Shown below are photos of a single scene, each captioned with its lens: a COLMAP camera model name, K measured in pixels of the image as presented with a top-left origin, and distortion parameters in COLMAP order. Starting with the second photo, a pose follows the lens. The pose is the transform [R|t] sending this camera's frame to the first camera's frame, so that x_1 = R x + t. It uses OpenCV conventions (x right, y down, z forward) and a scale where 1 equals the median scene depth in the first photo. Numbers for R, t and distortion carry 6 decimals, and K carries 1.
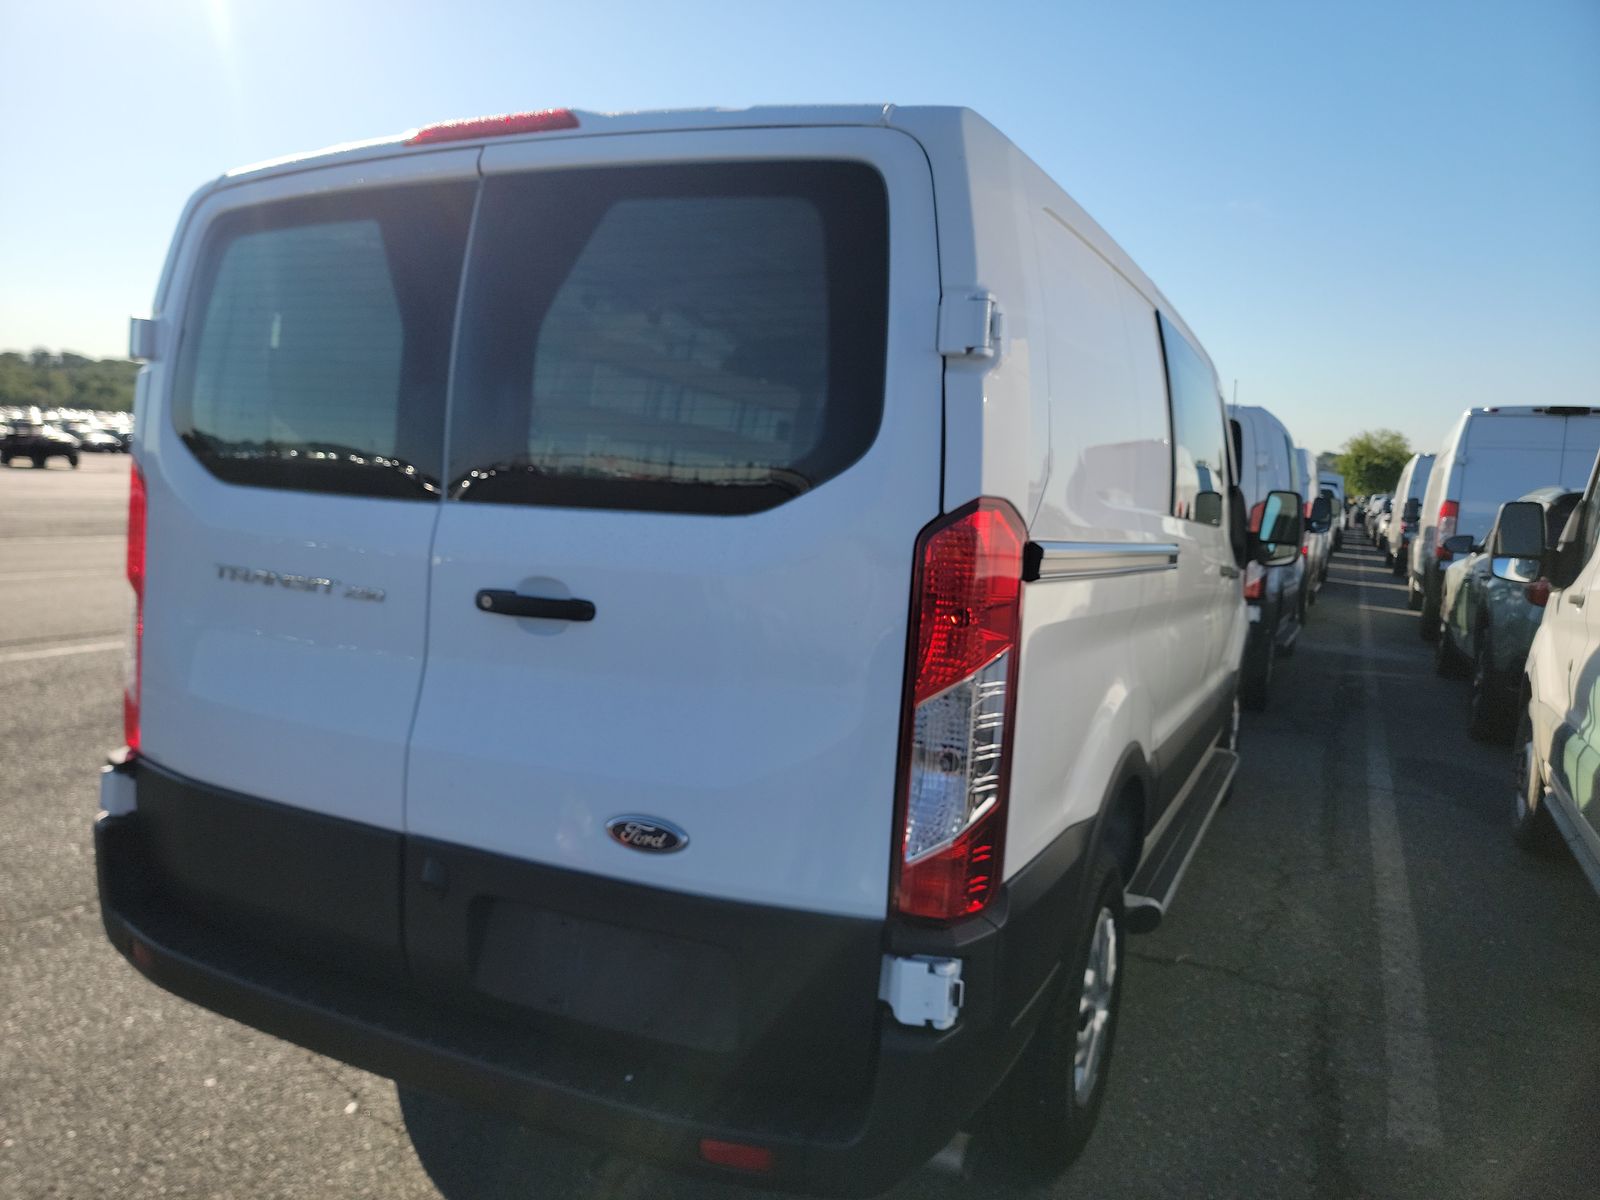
lens RADIAL K [[1176.0, 0, 801.5], [0, 1176.0, 580.4], [0, 0, 1]] dist [0.004021, 0.000258]
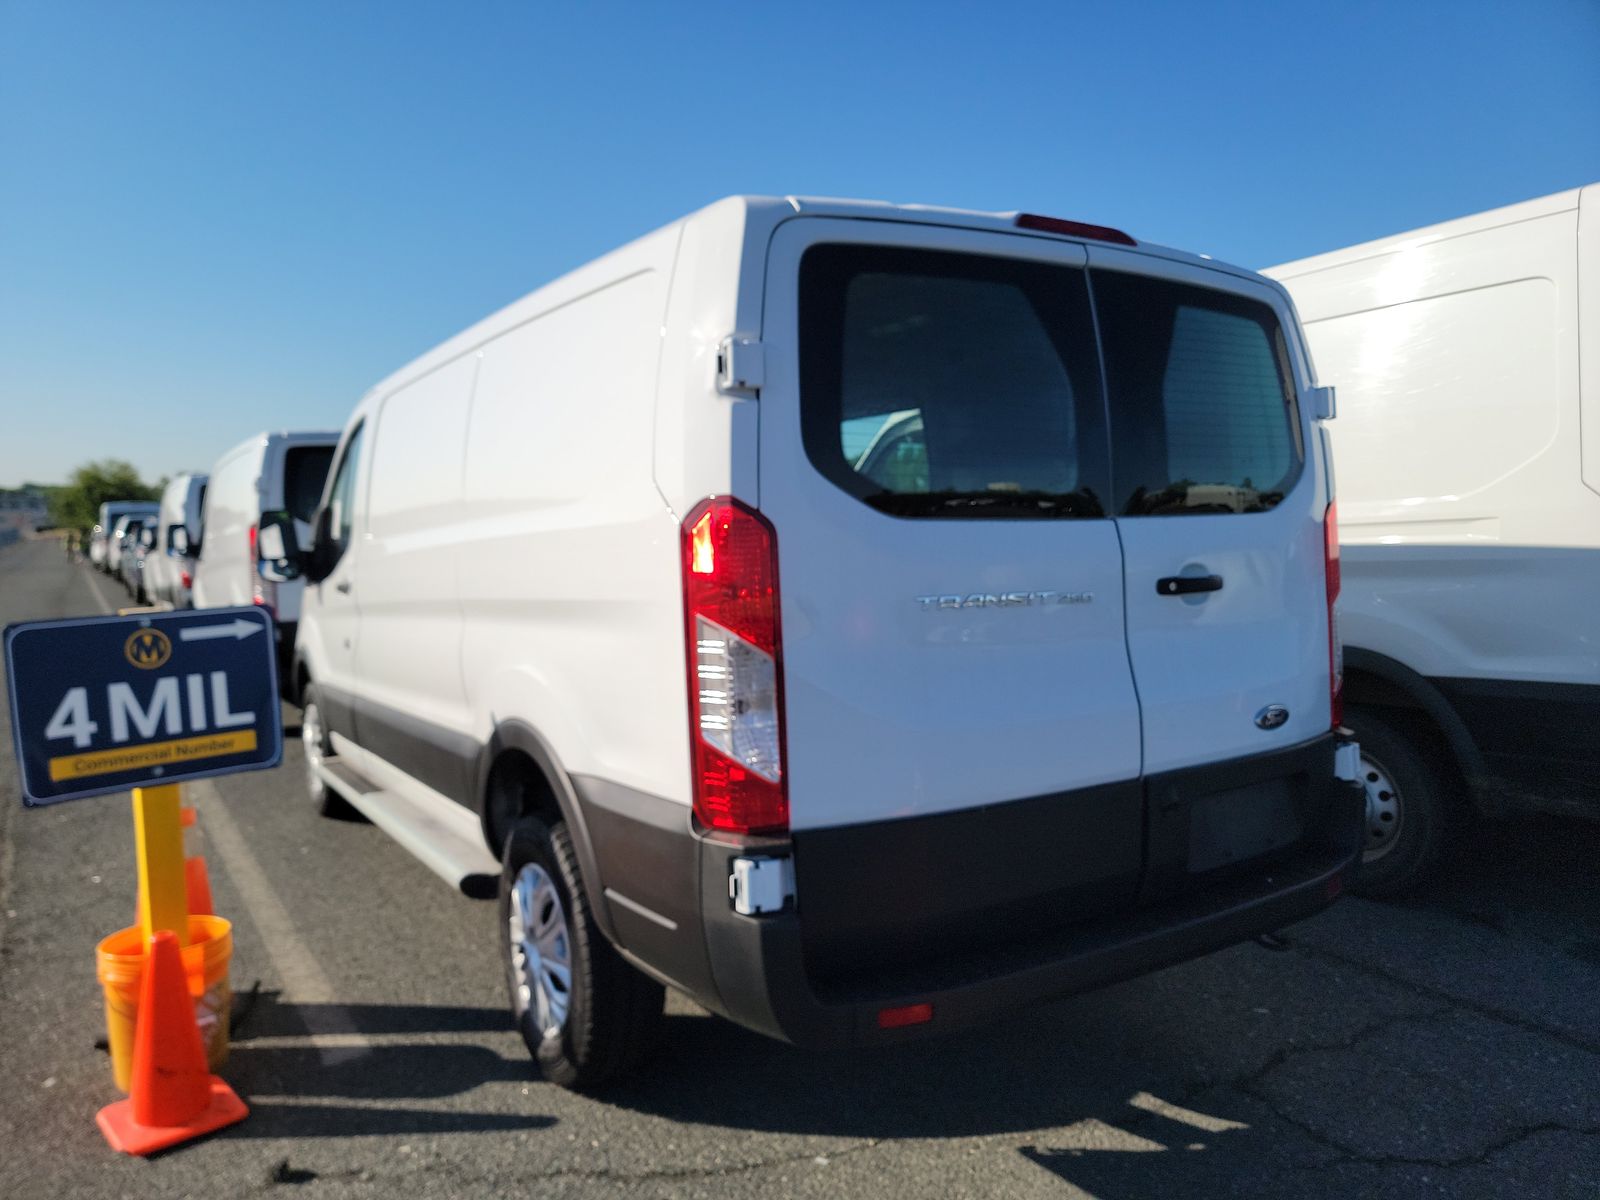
lens RADIAL K [[1166.7, 0, 801.5], [0, 1166.7, 564.1], [0, 0, 1]] dist [0.010910, 0.001039]
pose [[0.510422, -0.082824, 0.855926, -1.694946], [0.115042, 0.992980, 0.027483, -0.097553], [-0.852194, 0.084439, 0.516367, 0.681563]]
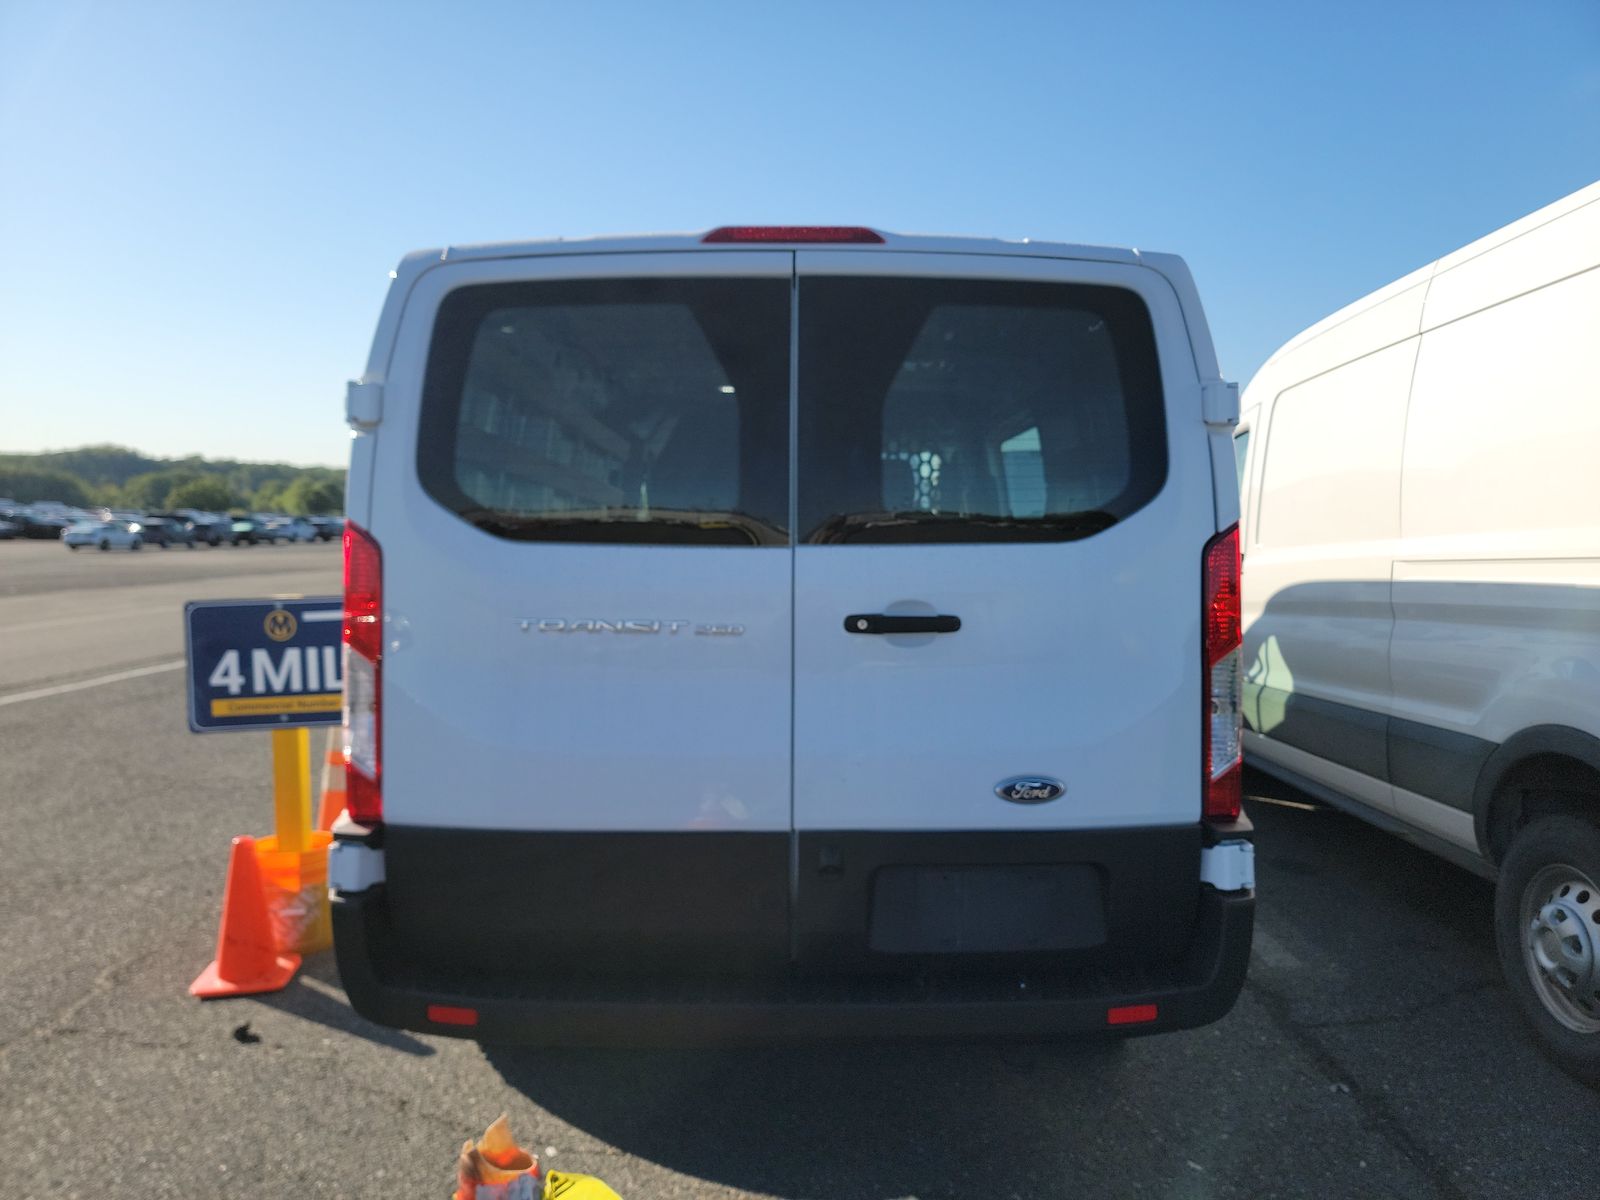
lens RADIAL K [[1166.8, 0, 801.8], [0, 1166.8, 556.9], [0, 0, 1]] dist [0.007929, 0.002187]
pose [[0.894455, -0.054035, 0.443881, -0.878193], [0.078523, 0.996227, -0.036956, -0.012201], [-0.440209, 0.067910, 0.895323, -0.058568]]
